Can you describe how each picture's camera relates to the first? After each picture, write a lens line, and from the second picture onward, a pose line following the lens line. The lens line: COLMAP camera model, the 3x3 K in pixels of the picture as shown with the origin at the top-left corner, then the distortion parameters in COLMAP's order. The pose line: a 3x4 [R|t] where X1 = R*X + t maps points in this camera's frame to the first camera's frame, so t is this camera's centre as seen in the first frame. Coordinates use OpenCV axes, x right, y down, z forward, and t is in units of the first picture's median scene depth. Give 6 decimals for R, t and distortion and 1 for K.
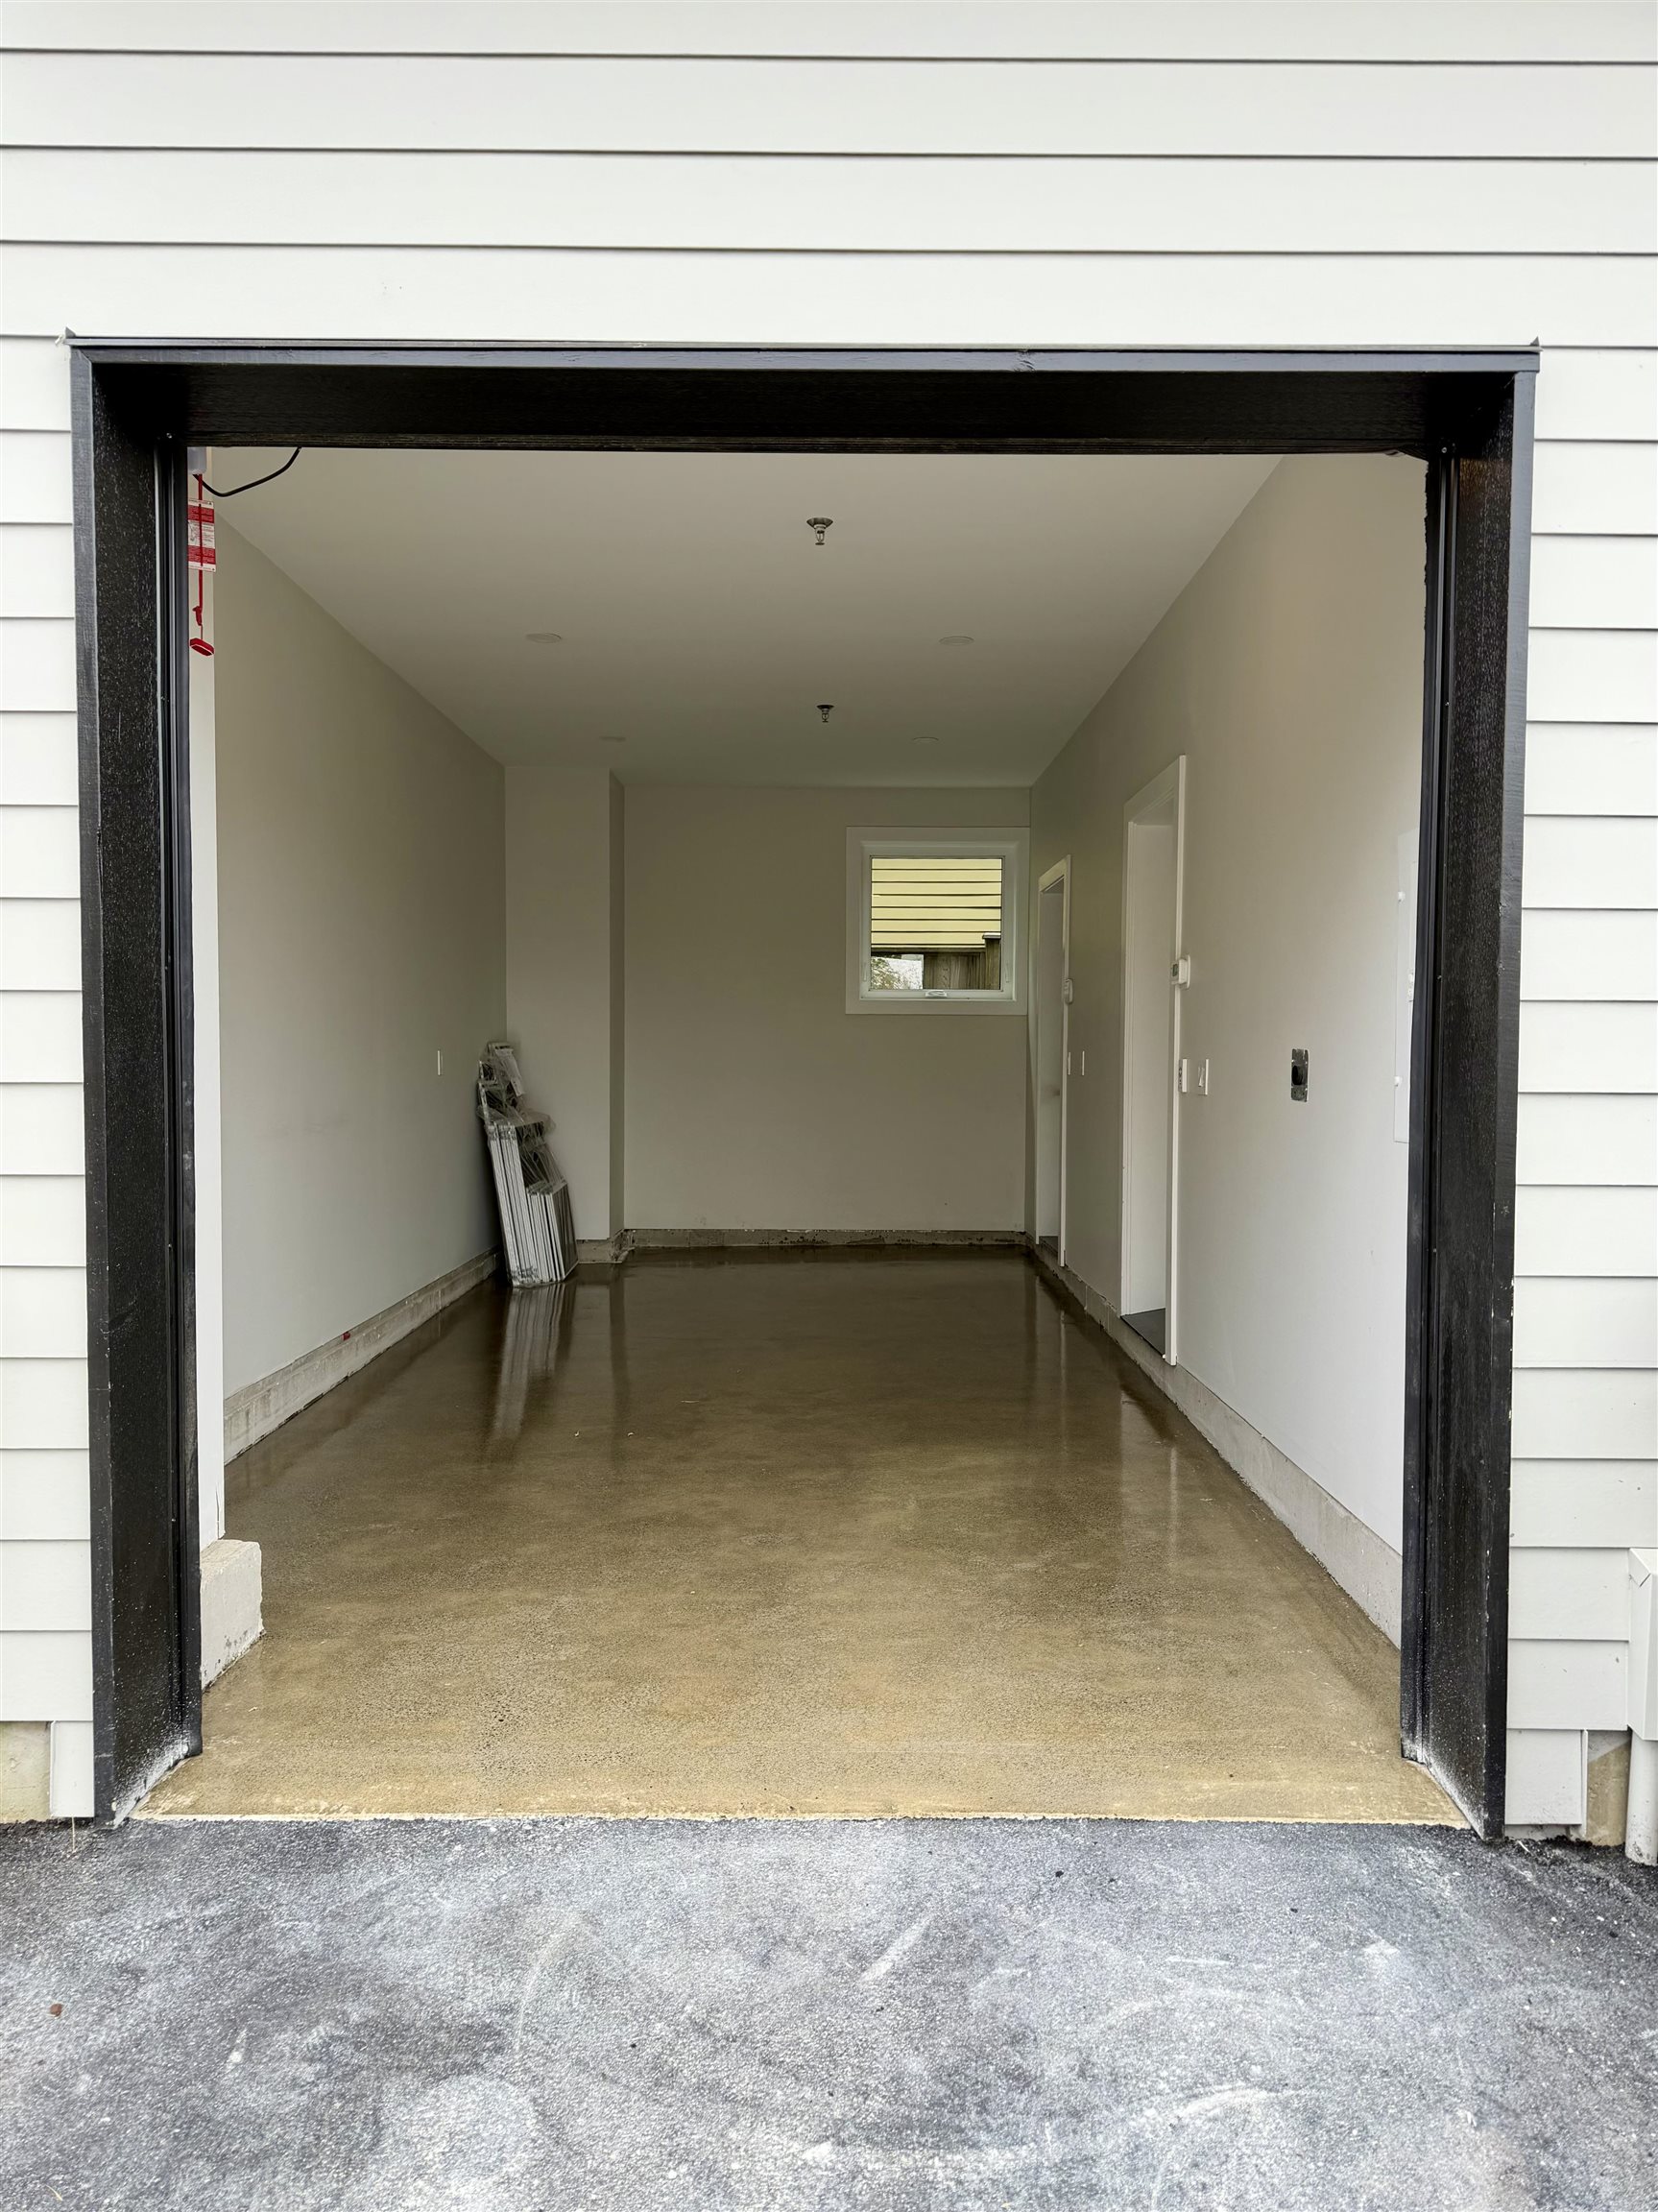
lens RADIAL K [[1517.0, 0, 830.0], [0, 1517.0, 1109.6], [0, 0, 1]] dist [0.002152, 0.000137]
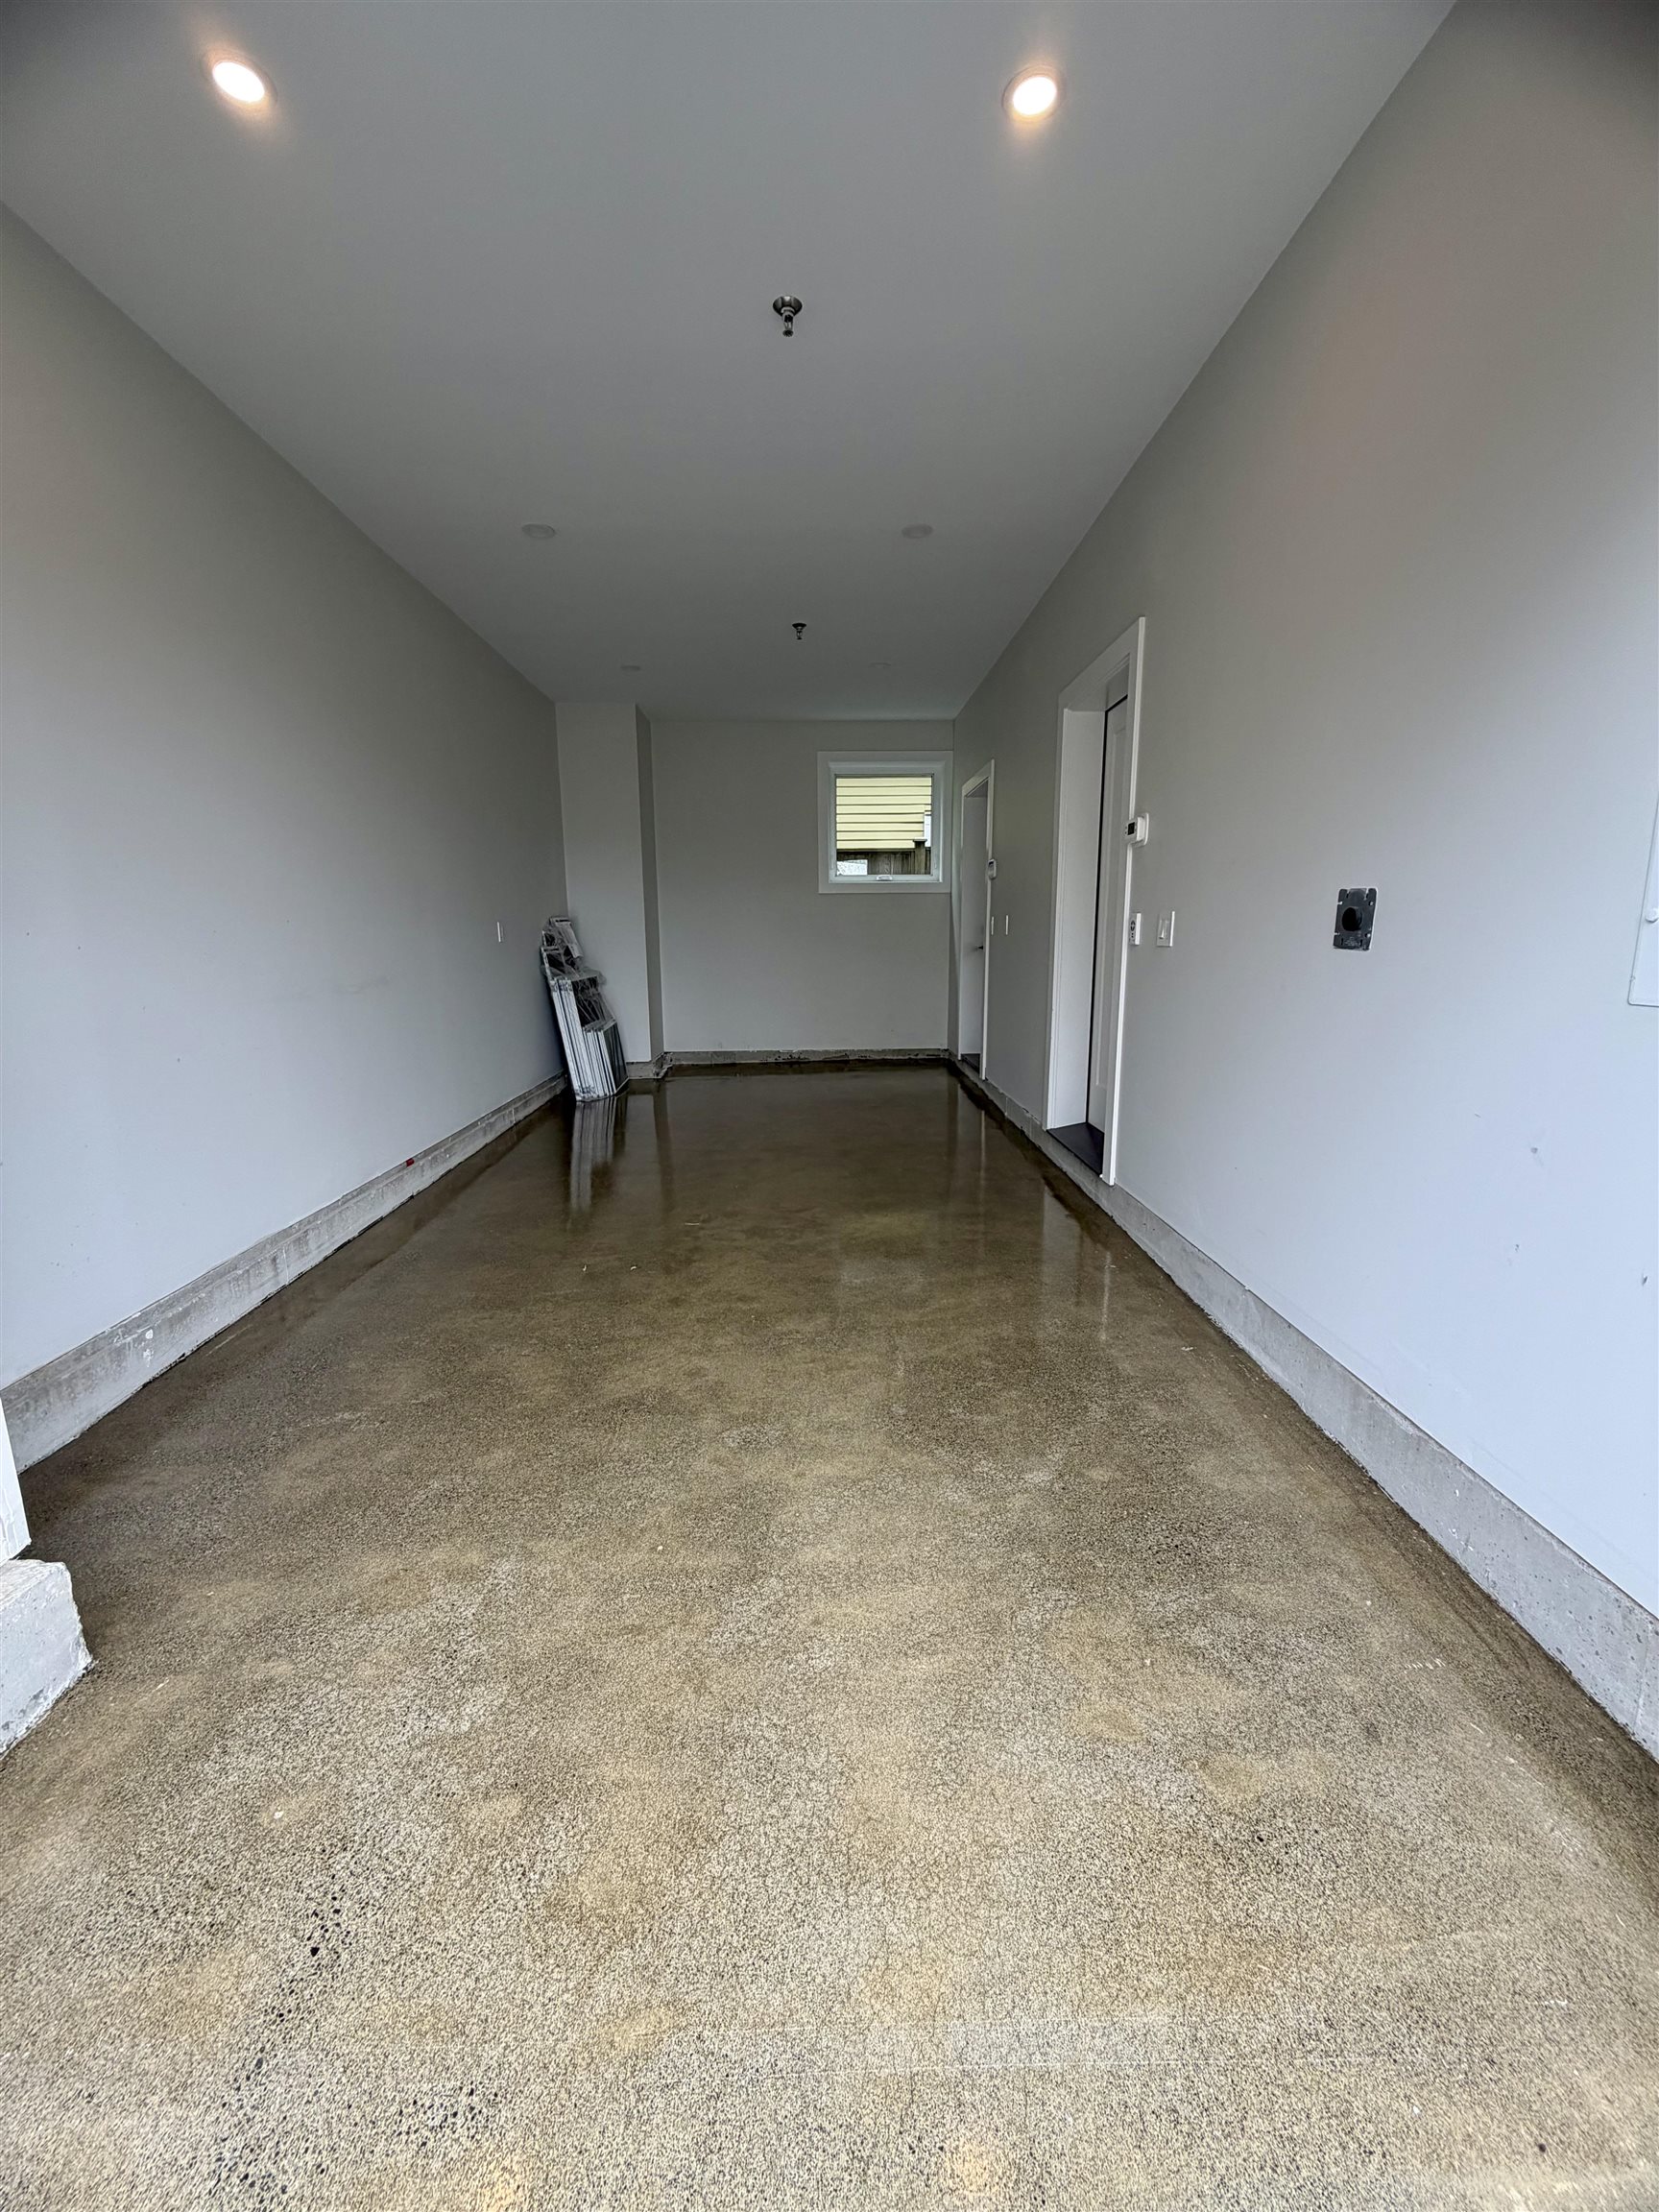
lens RADIAL K [[886.2, 0, 825.6], [0, 886.2, 1099.2], [0, 0, 1]] dist [-0.001712, 0.000704]
pose [[0.999697, -0.017857, 0.016947, -0.001232], [0.015080, 0.988299, 0.151784, -0.001827], [-0.019459, -0.151482, 0.988268, 0.347290]]
